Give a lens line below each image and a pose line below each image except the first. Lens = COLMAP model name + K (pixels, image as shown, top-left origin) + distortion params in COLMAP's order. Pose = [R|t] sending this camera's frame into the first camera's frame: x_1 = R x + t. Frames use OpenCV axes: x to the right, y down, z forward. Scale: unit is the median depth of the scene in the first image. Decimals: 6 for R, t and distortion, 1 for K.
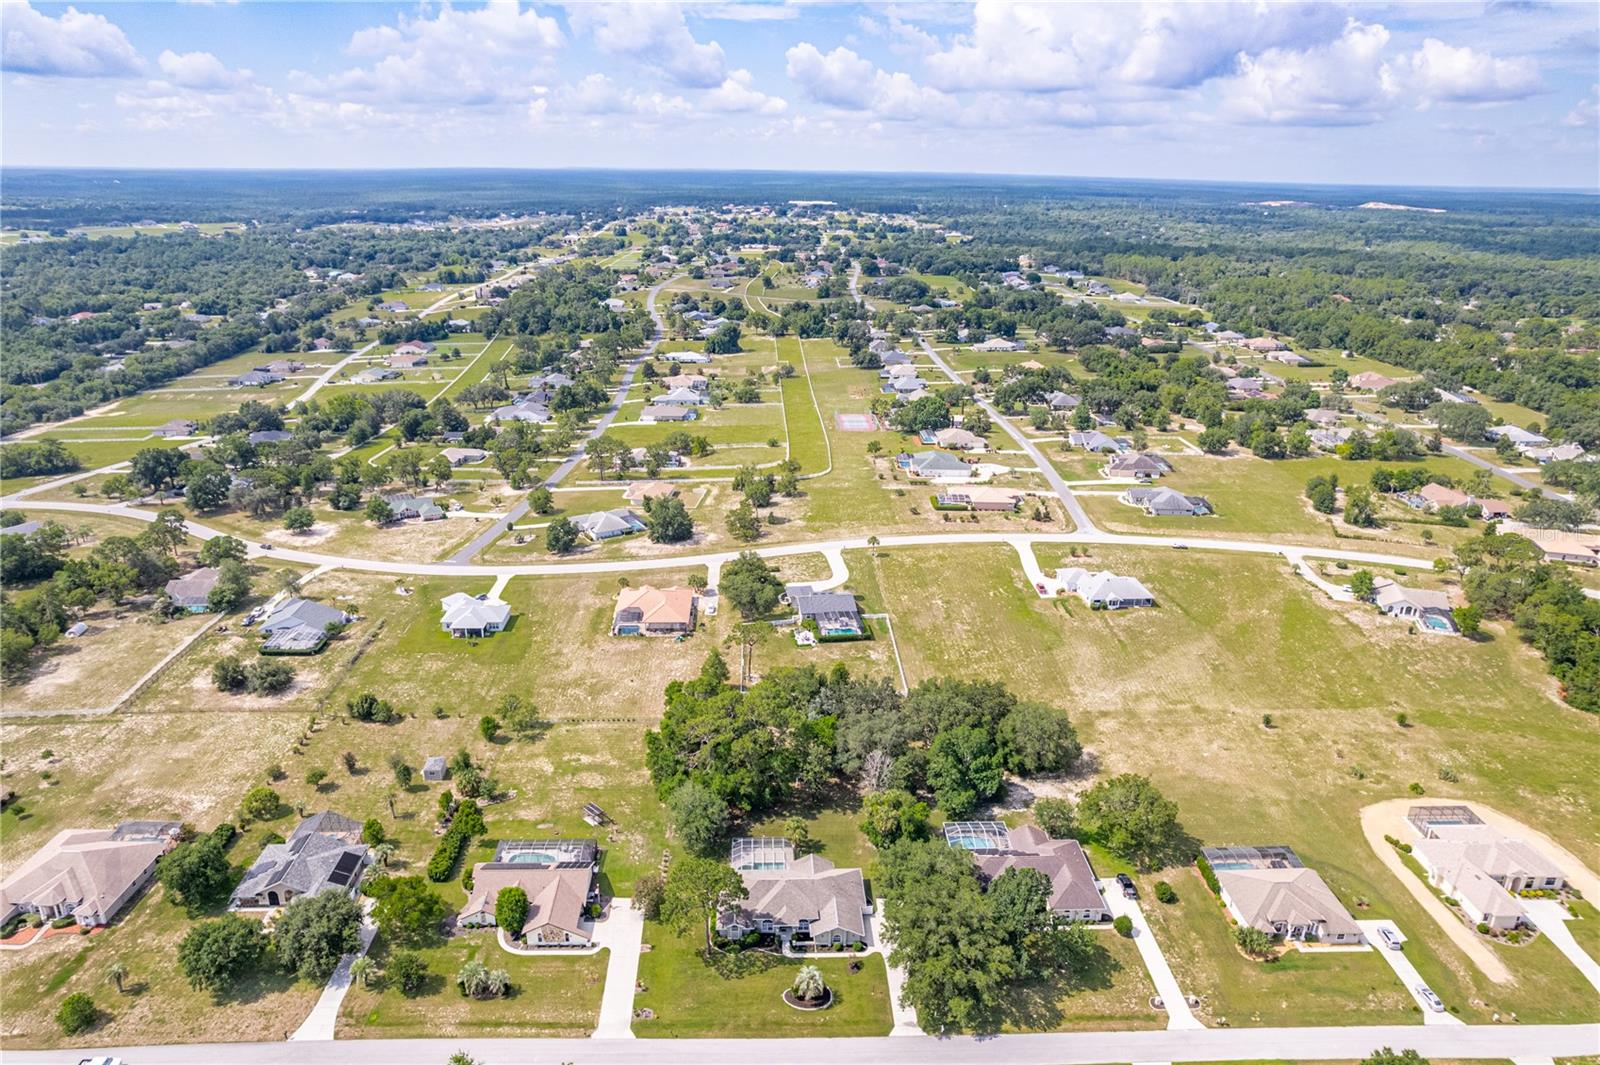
lens RADIAL K [[1028.9, 0, 795.8], [0, 1028.9, 517.2], [0, 0, 1]] dist [-0.079489, 0.073115]
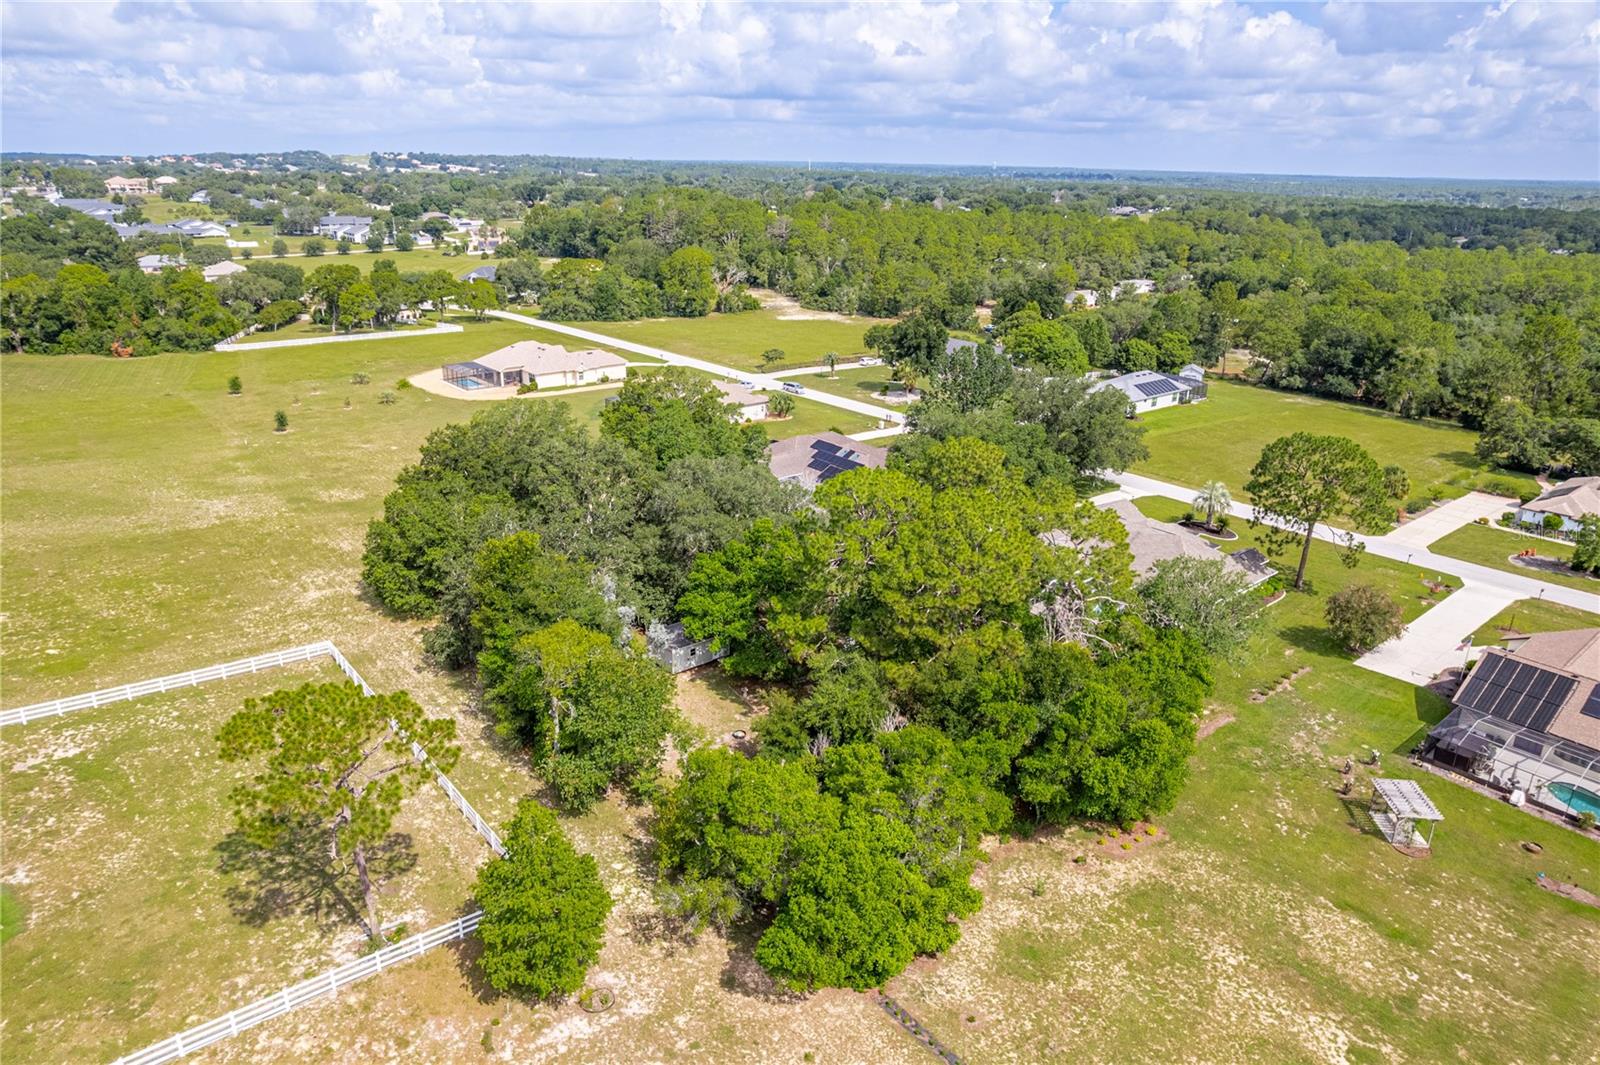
lens RADIAL K [[1021.9, 0, 796.1], [0, 1021.9, 537.1], [0, 0, 1]] dist [-0.071211, 0.067170]
pose [[-0.610666, -0.297366, 0.733935, -0.238126], [0.235335, 0.816796, 0.526747, -0.005961], [-0.756111, 0.494387, -0.428809, 1.014474]]
